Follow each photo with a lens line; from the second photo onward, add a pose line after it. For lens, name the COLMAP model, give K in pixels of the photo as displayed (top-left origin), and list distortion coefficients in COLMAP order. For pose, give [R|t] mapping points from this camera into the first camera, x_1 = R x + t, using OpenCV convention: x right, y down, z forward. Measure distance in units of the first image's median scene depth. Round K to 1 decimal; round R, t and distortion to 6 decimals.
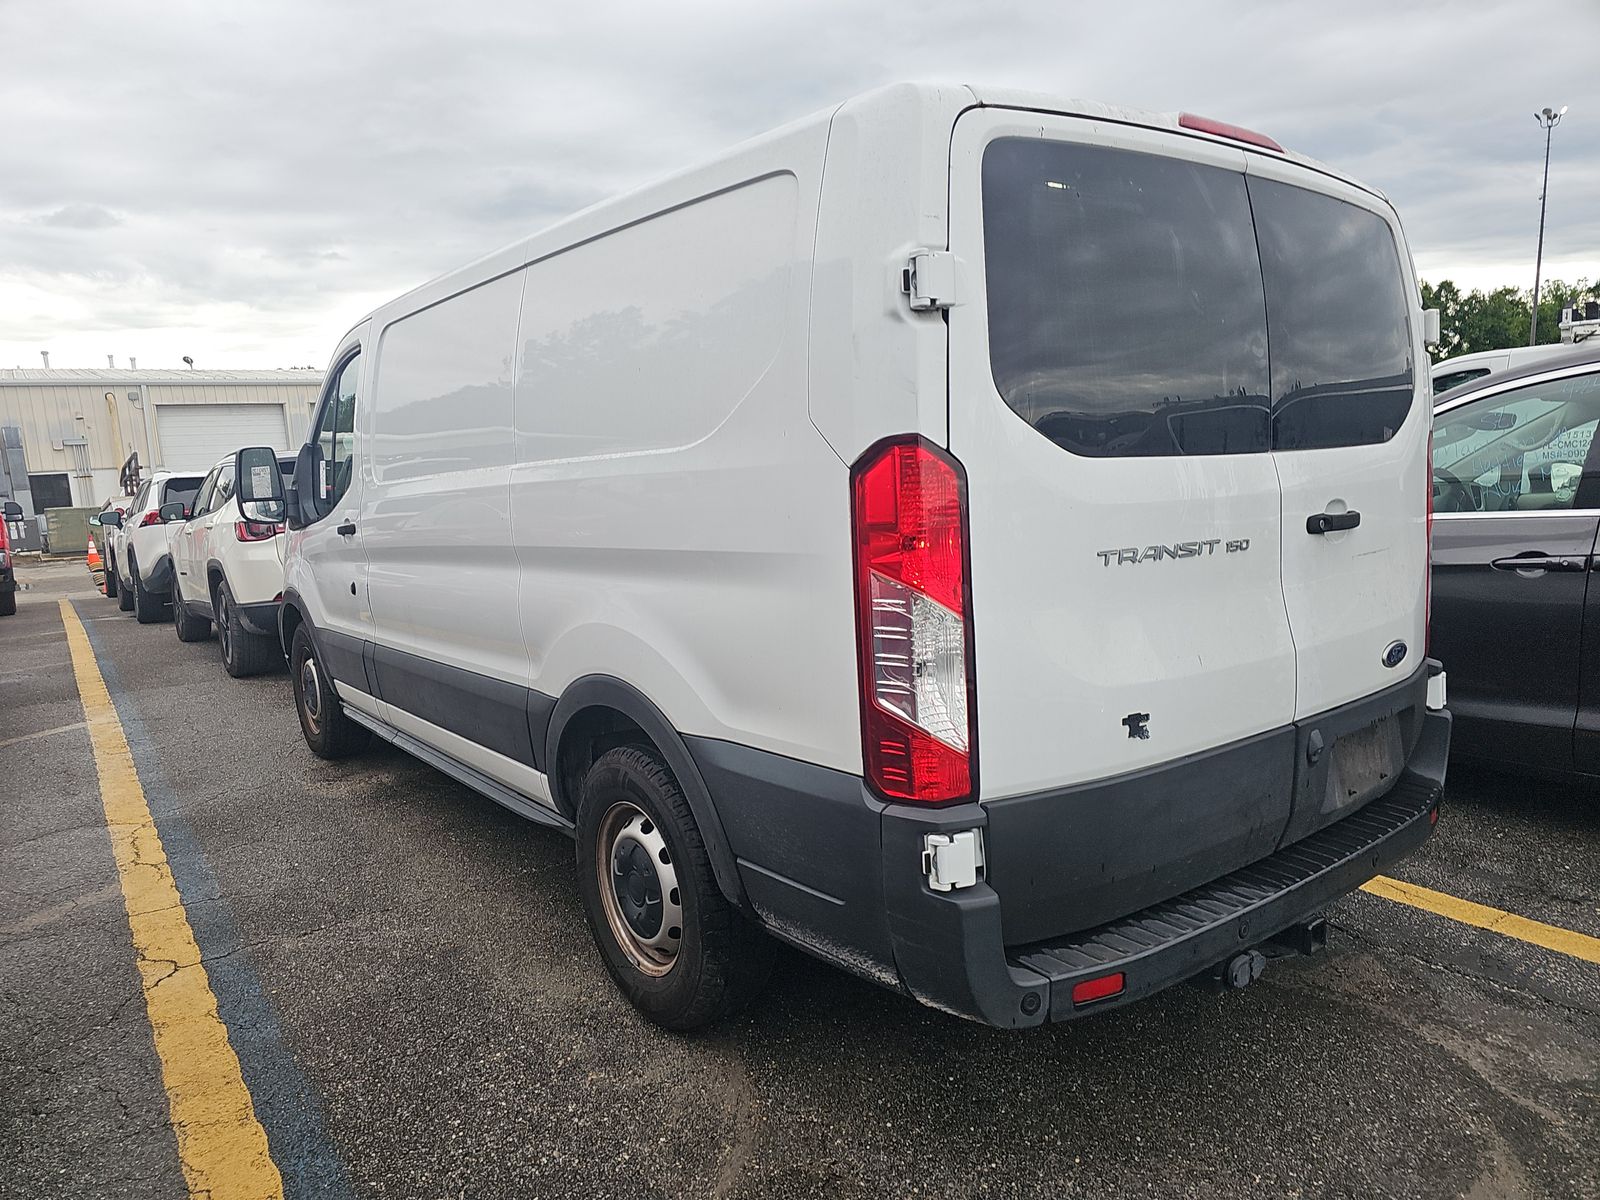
lens RADIAL K [[1042.7, 0, 810.3], [0, 1042.7, 611.5], [0, 0, 1]] dist [0.044996, -0.044496]
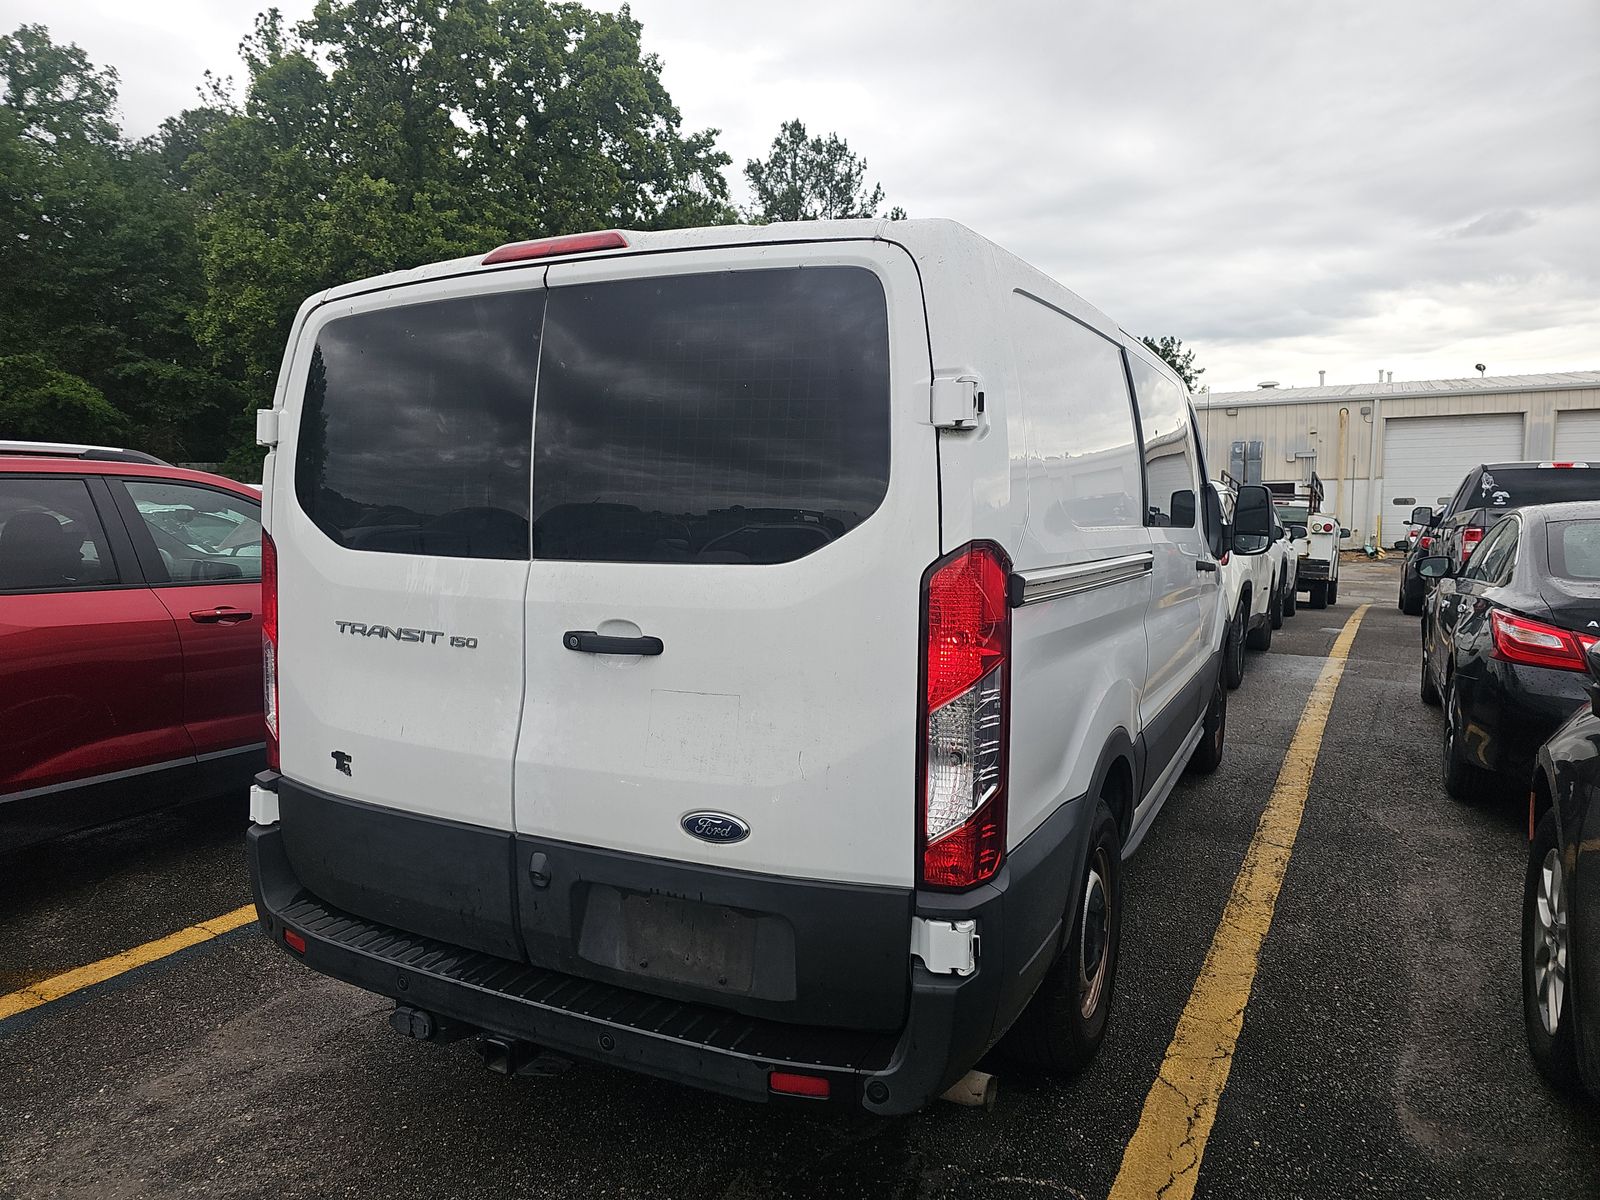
lens RADIAL K [[1071.6, 0, 803.0], [0, 1071.6, 592.3], [0, 0, 1]] dist [0.061646, -0.068923]
pose [[0.430634, 0.122735, -0.894142, 1.586166], [-0.147265, 0.986988, 0.064554, -0.243098], [0.890431, 0.103876, 0.443105, 0.836614]]
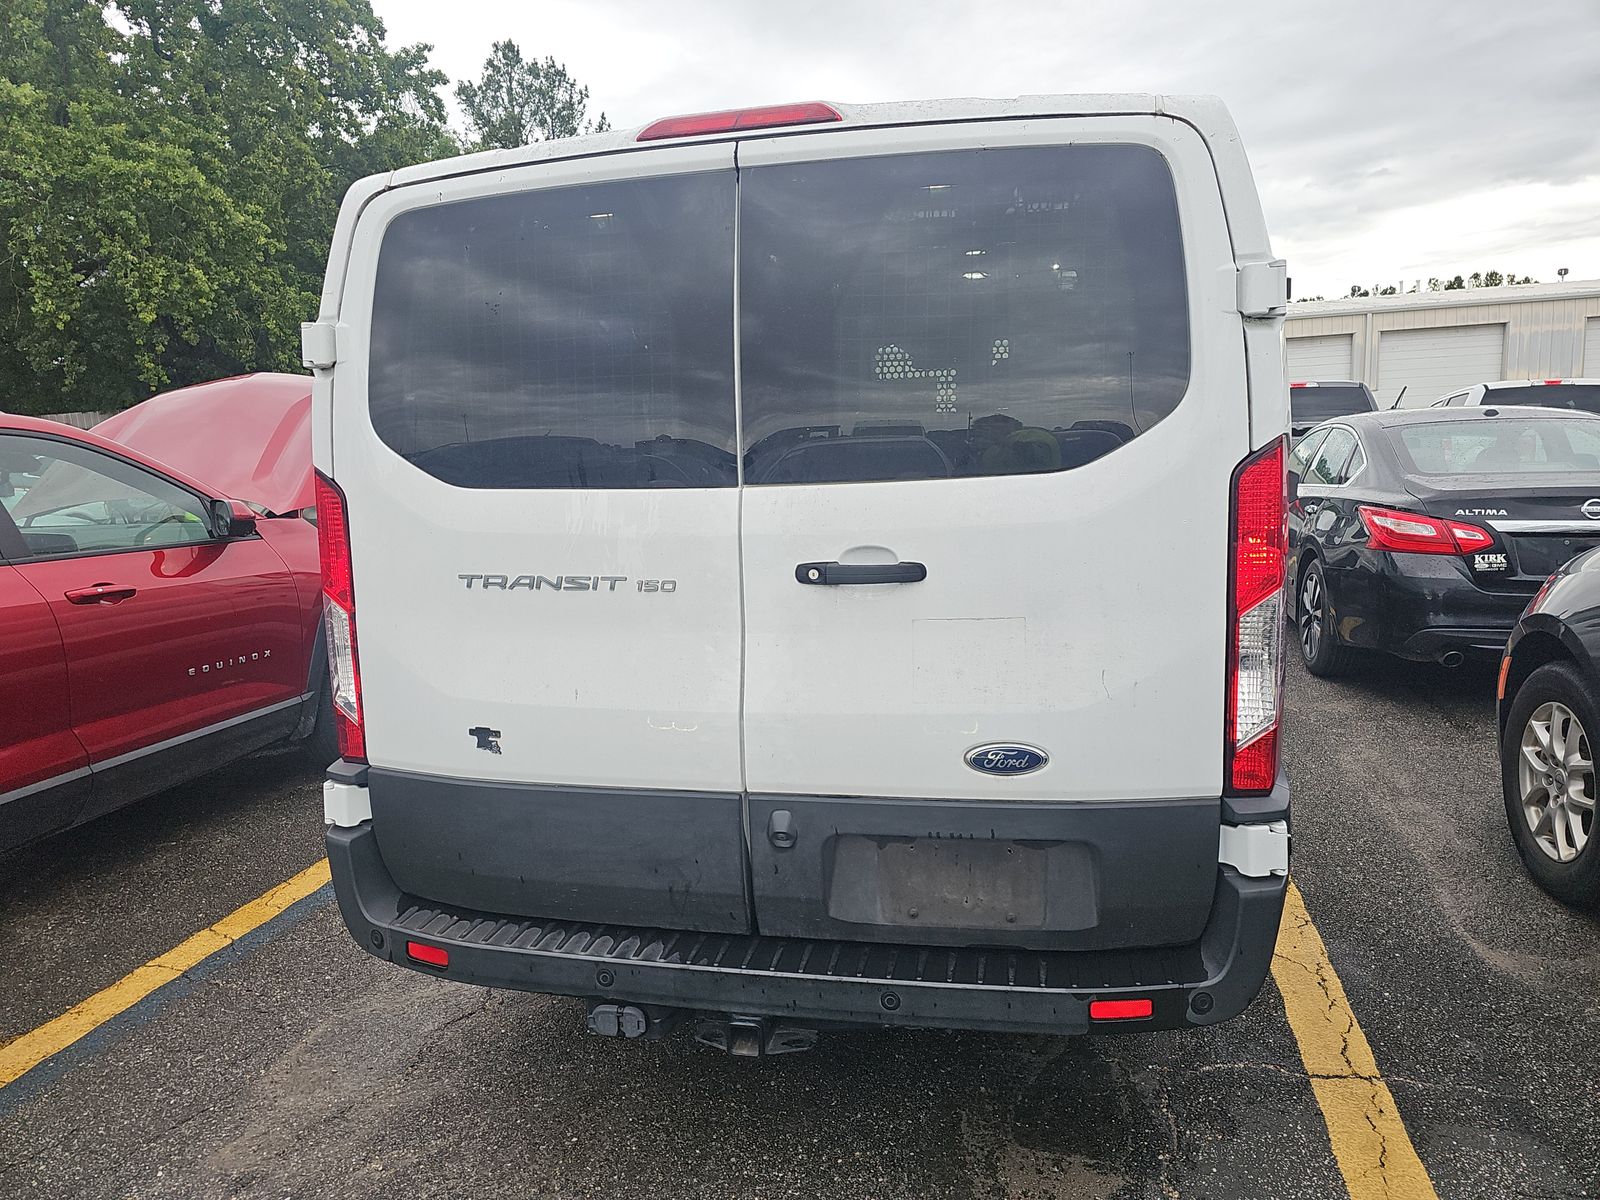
lens RADIAL K [[1064.1, 0, 800.0], [0, 1064.1, 600.0], [0, 0, 1]] dist [0.045296, -0.043565]
pose [[0.653319, 0.132595, -0.745381, 1.235870], [-0.098778, 0.991057, 0.089720, -0.152406], [0.750611, 0.015011, 0.660574, 0.480040]]
